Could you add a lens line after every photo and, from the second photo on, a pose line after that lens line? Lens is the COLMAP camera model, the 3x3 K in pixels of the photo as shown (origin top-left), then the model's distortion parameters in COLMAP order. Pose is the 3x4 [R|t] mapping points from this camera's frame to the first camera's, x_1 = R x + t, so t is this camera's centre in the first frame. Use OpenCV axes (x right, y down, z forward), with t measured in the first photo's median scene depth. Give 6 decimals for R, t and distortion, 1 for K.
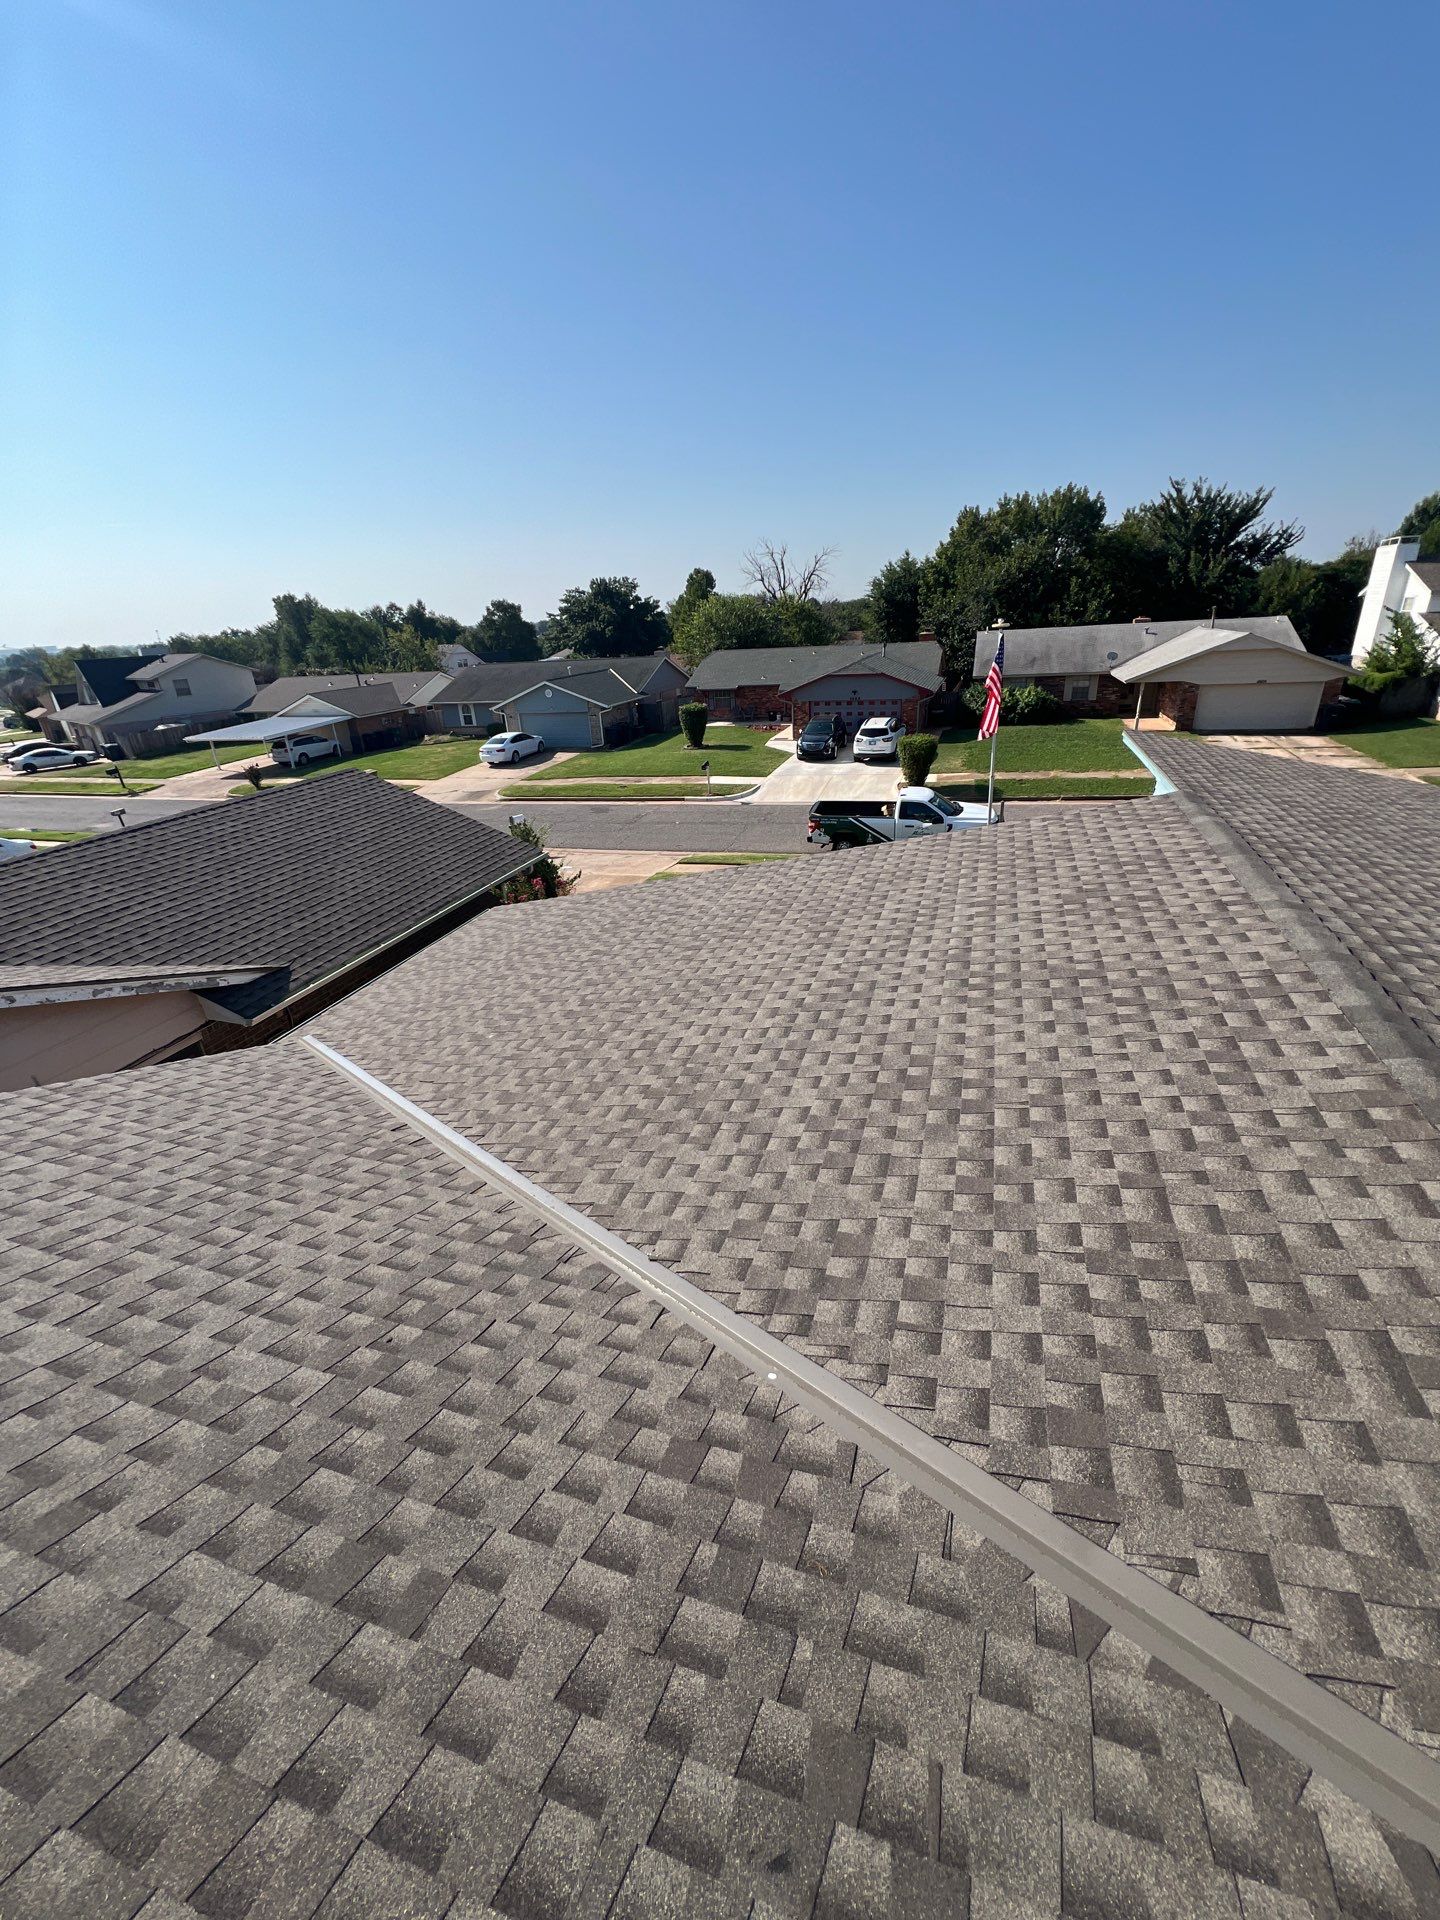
lens RADIAL K [[775.0, 0, 718.6], [0, 775.0, 953.8], [0, 0, 1]] dist [-0.000421, 0.000541]
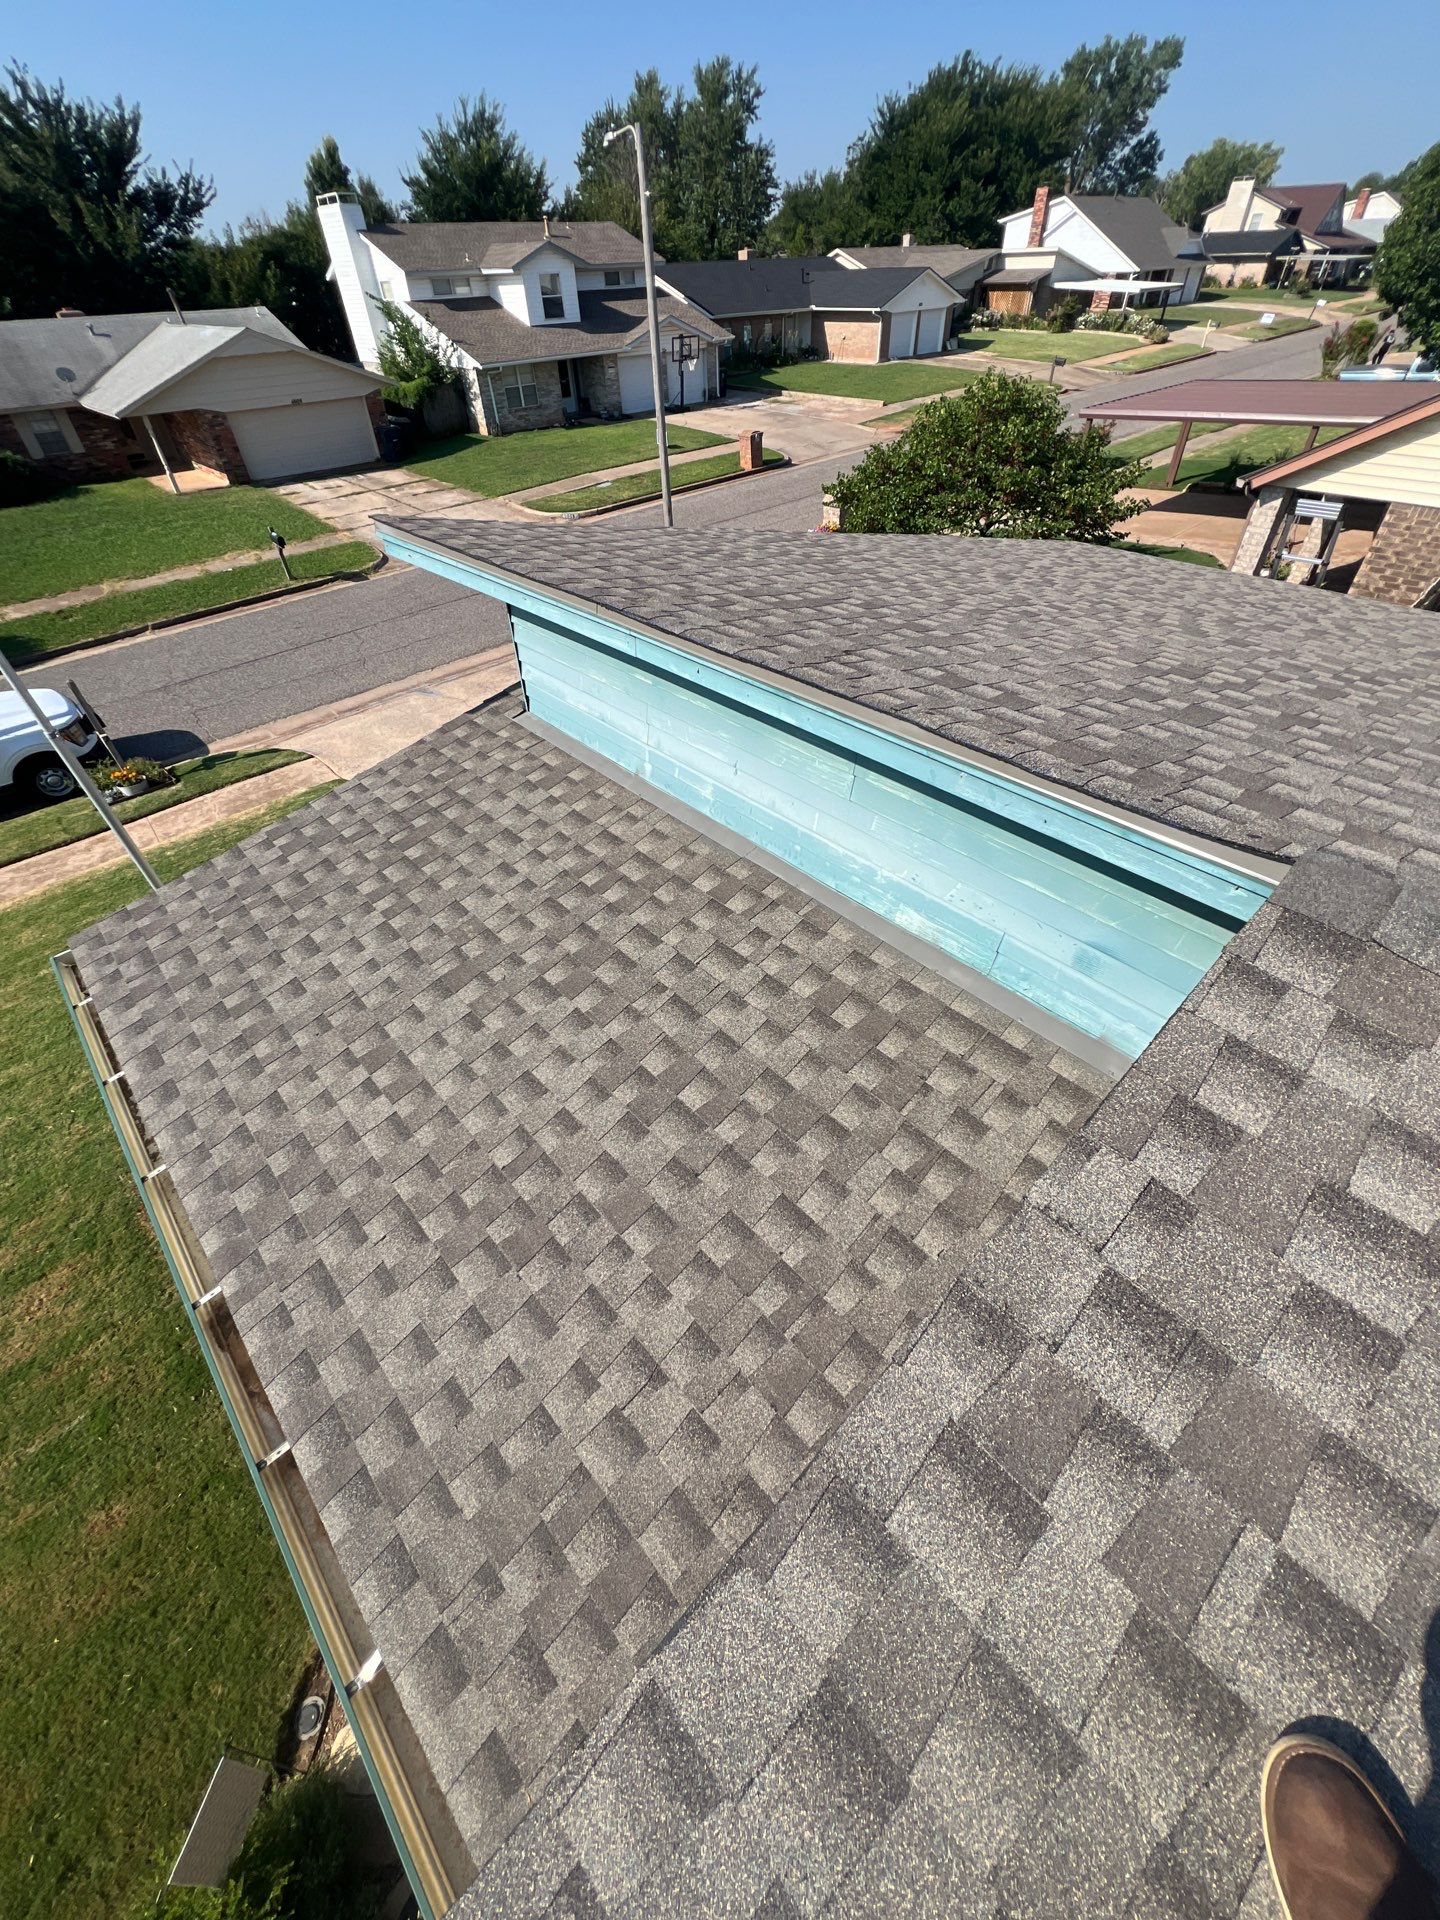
lens RADIAL K [[775.0, 0, 720.4], [0, 775.0, 949.6], [0, 0, 1]] dist [-0.000421, 0.000541]
pose [[0.488723, -0.547470, 0.679284, 0.530349], [0.351085, 0.836192, 0.421335, -0.470359], [-0.798680, 0.032570, 0.600874, 1.422900]]
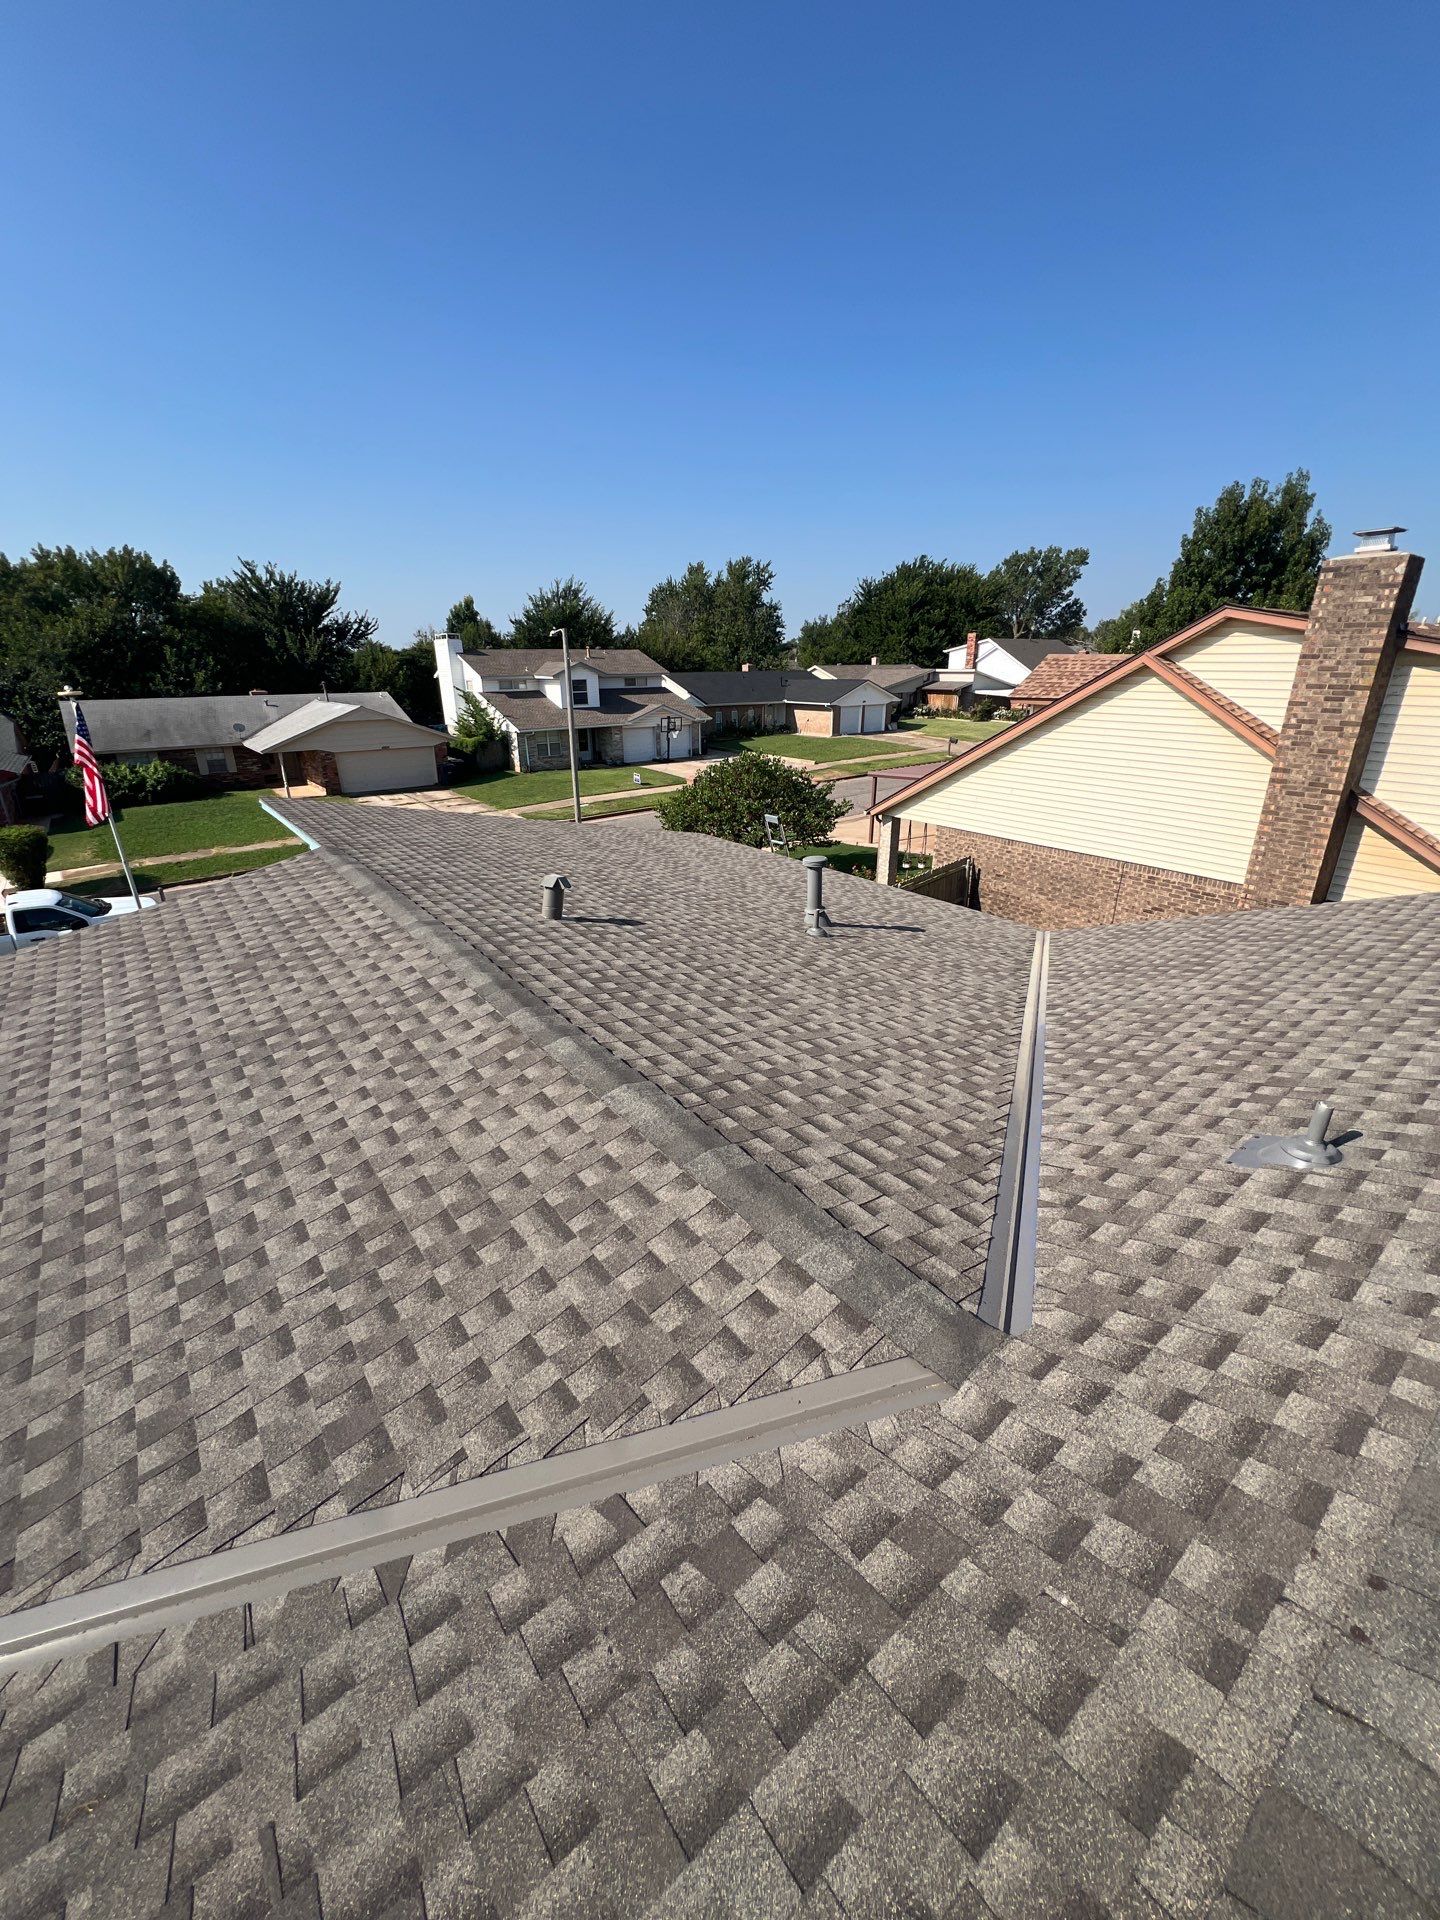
lens RADIAL K [[775.0, 0, 731.2], [0, 775.0, 953.6], [0, 0, 1]] dist [-0.000421, 0.000541]
pose [[0.553562, -0.244119, 0.796226, 0.027501], [0.309231, 0.947973, 0.075657, 0.033871], [-0.773270, 0.204337, 0.600250, -0.071143]]
